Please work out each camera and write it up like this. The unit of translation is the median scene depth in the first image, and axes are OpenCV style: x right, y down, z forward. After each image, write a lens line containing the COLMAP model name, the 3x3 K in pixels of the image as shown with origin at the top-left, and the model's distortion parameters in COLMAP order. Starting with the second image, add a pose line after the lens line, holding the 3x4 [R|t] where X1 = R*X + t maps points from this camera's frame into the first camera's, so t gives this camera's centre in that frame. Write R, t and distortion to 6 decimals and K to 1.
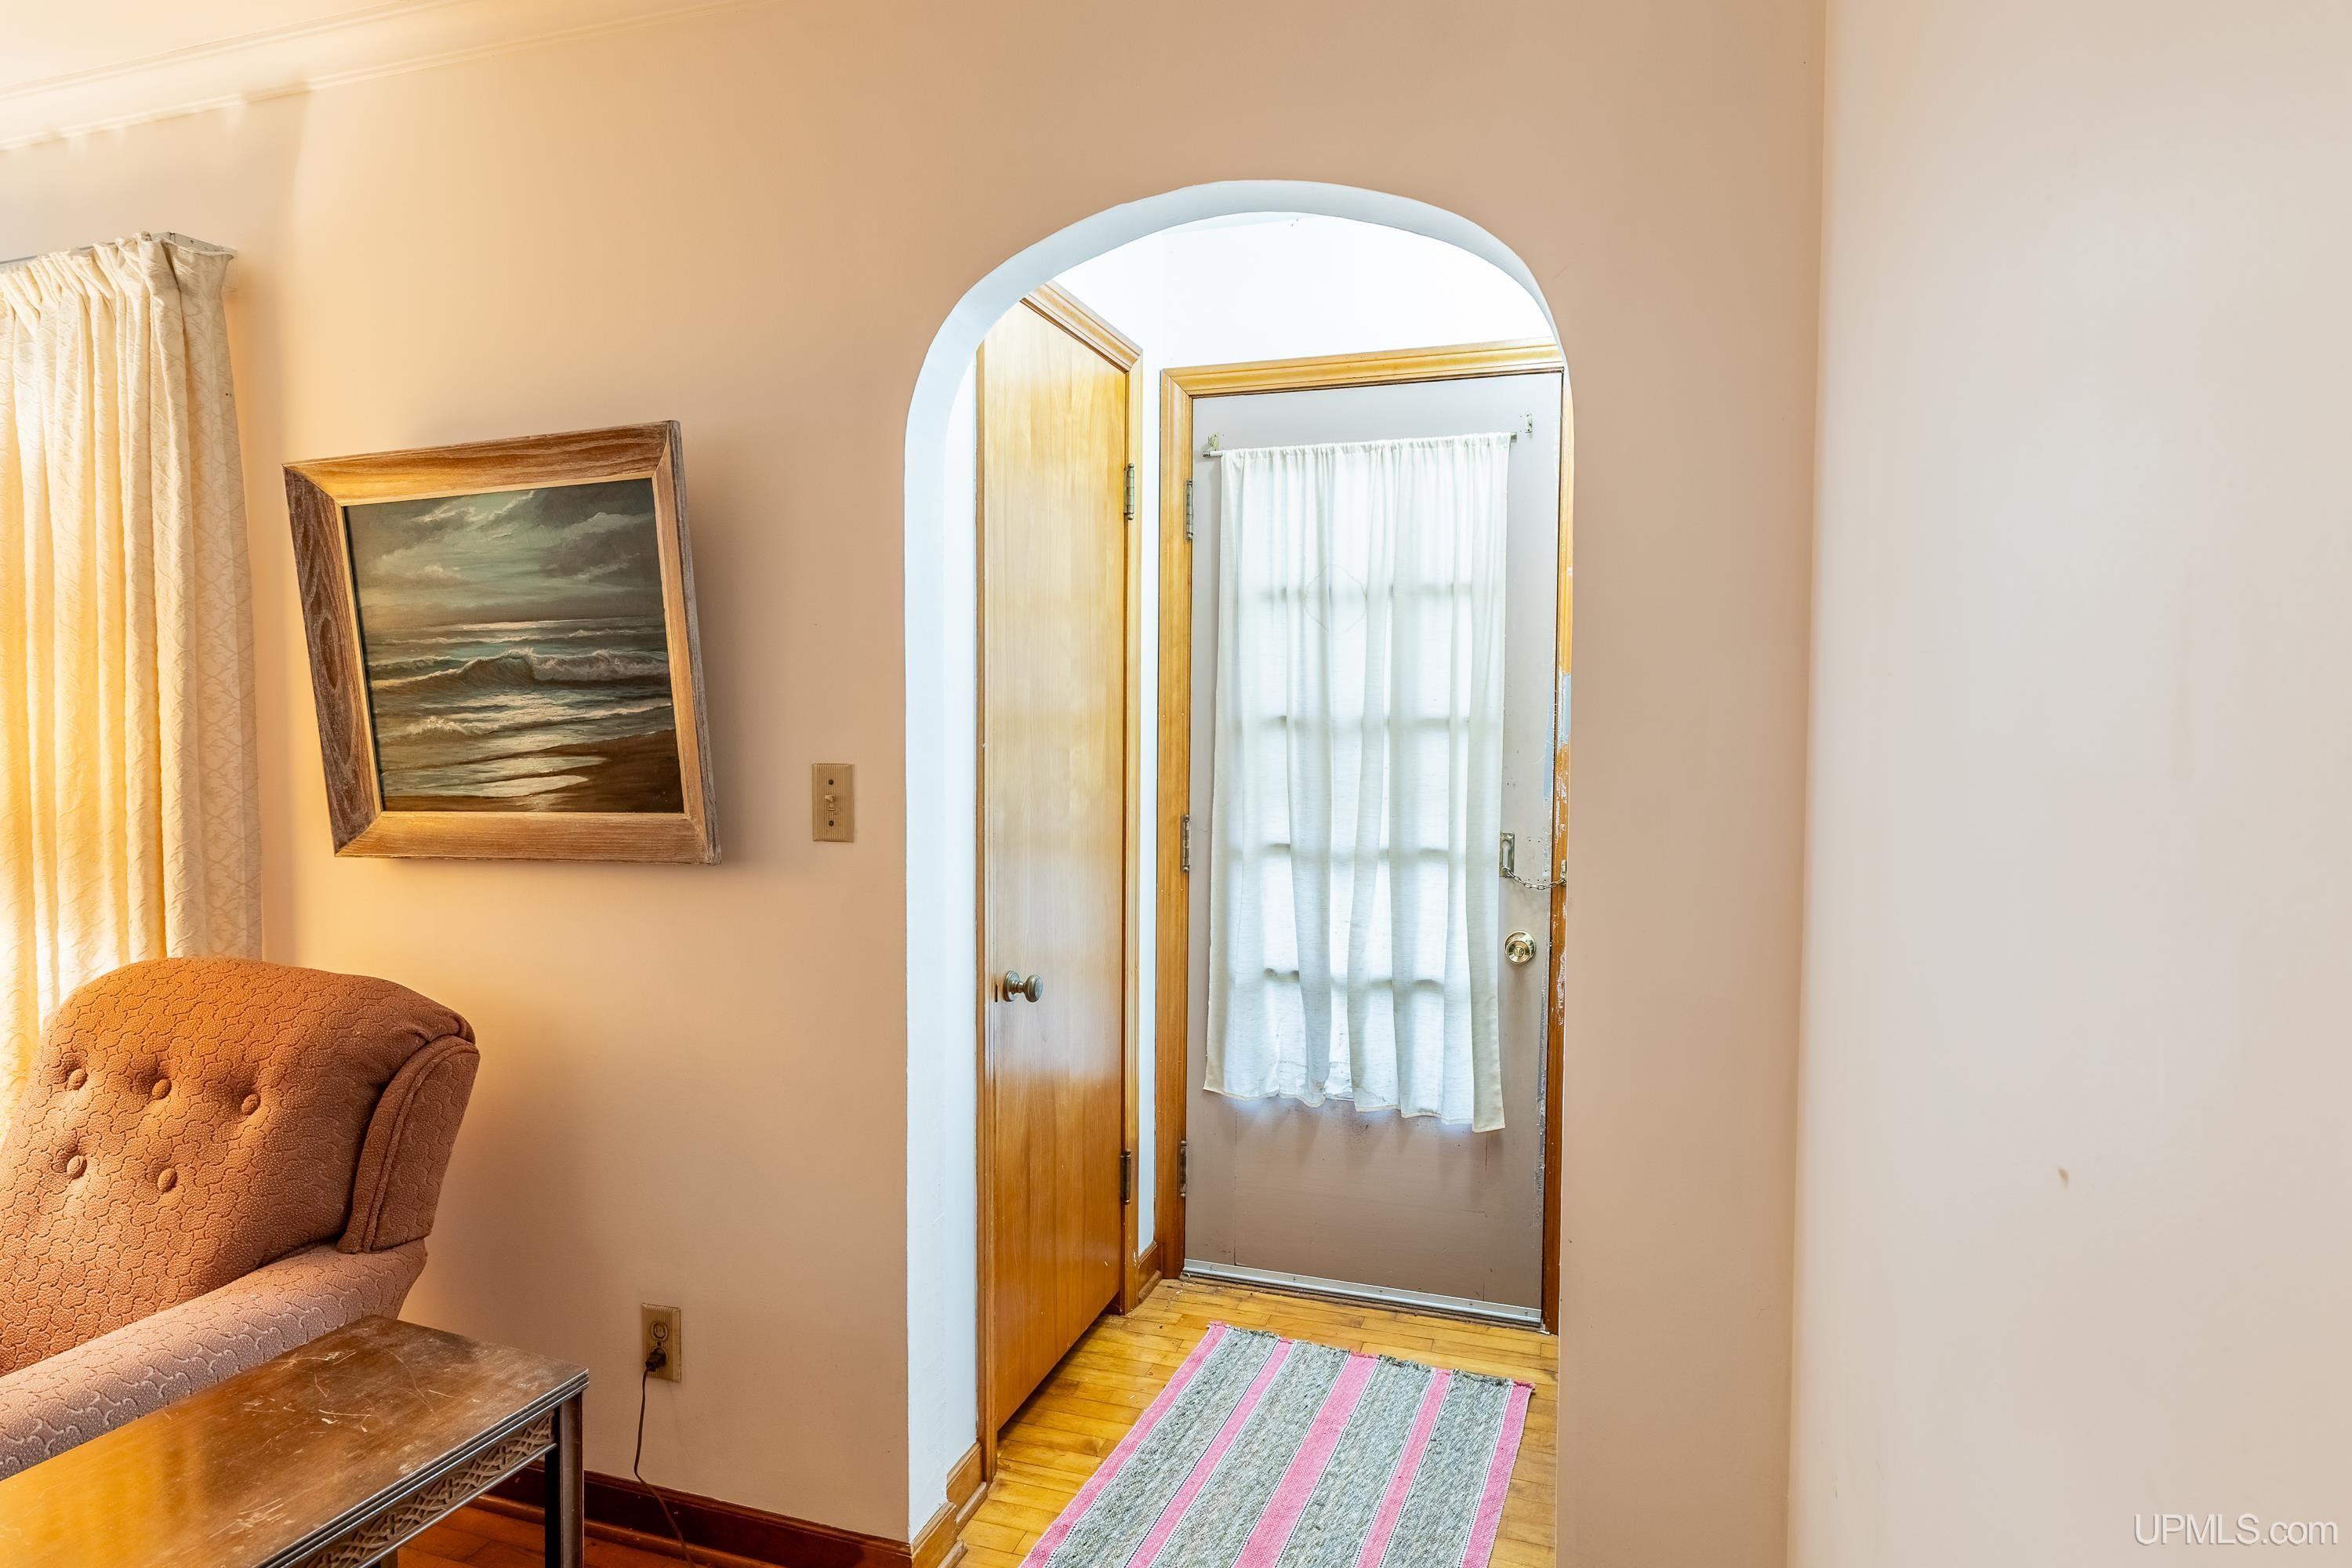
lens RADIAL K [[1277.9, 0, 1158.3], [0, 1277.9, 783.4], [0, 0, 1]] dist [0.005001, -0.003825]
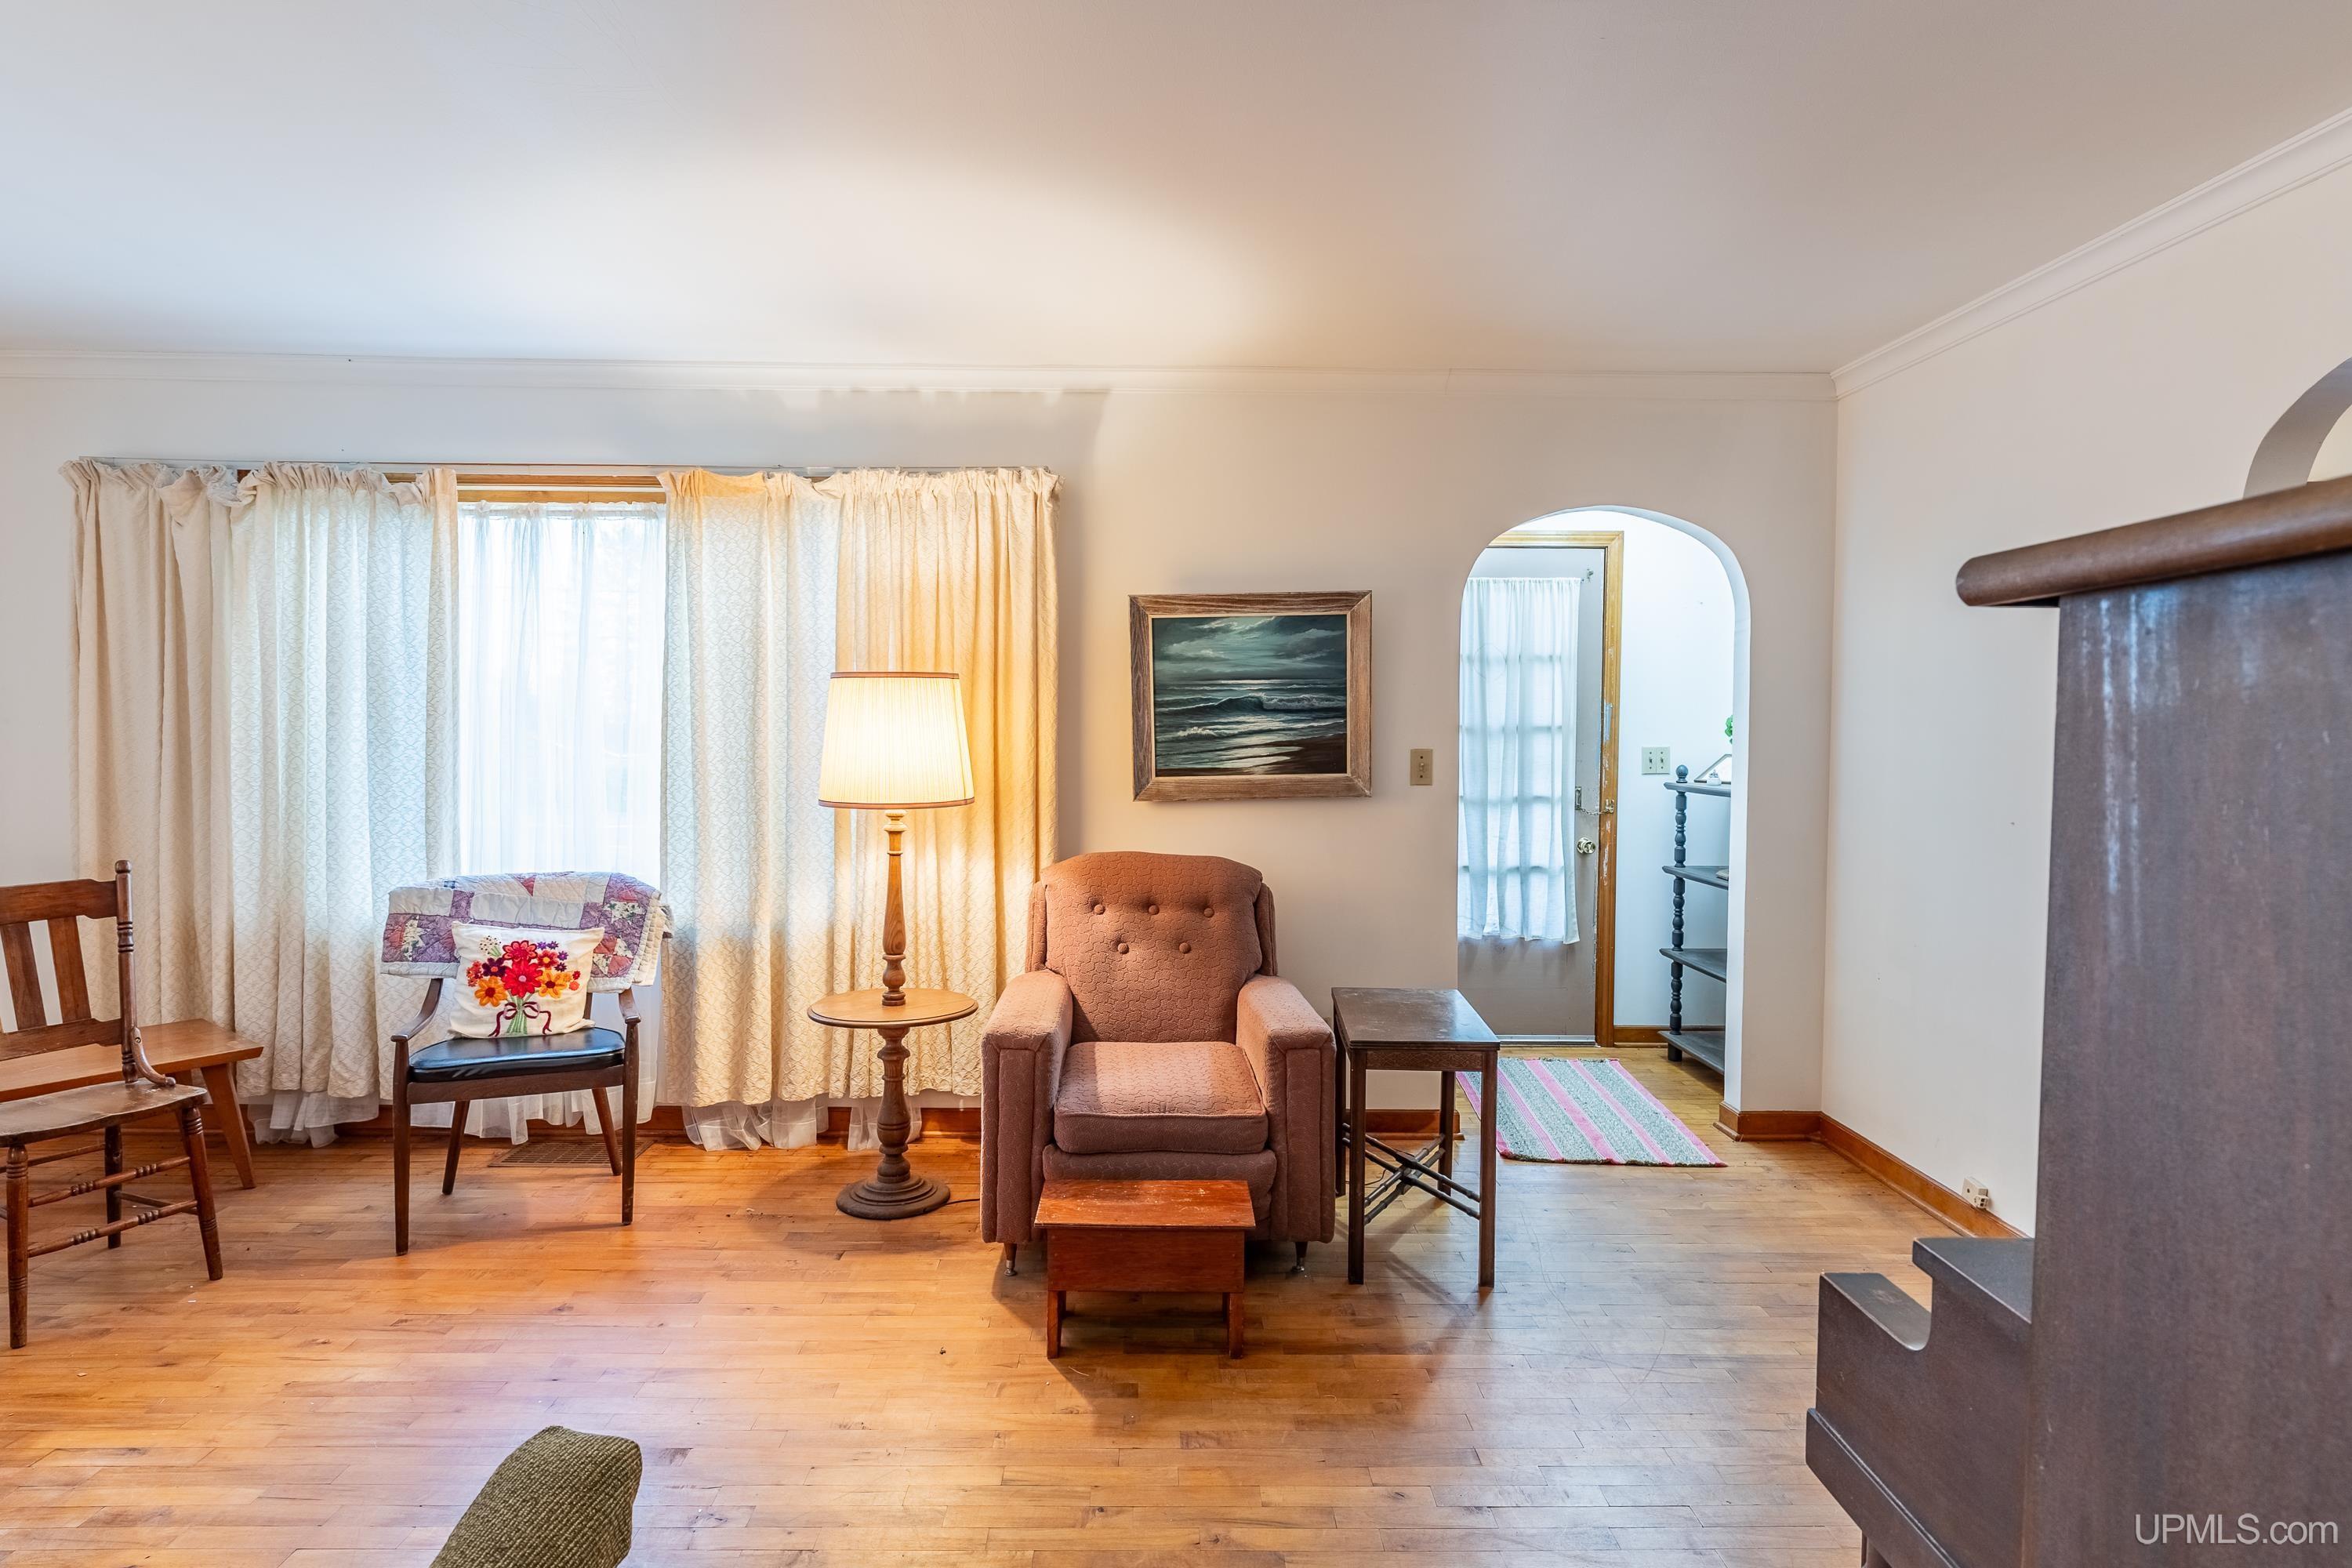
lens RADIAL K [[1277.9, 0, 1167.6], [0, 1277.9, 784.3], [0, 0, 1]] dist [0.005001, -0.003825]
pose [[0.947924, -0.015805, 0.318106, -1.225763], [0.017040, 0.999854, -0.001098, 0.036158], [-0.318042, 0.006462, 0.948055, -0.824778]]
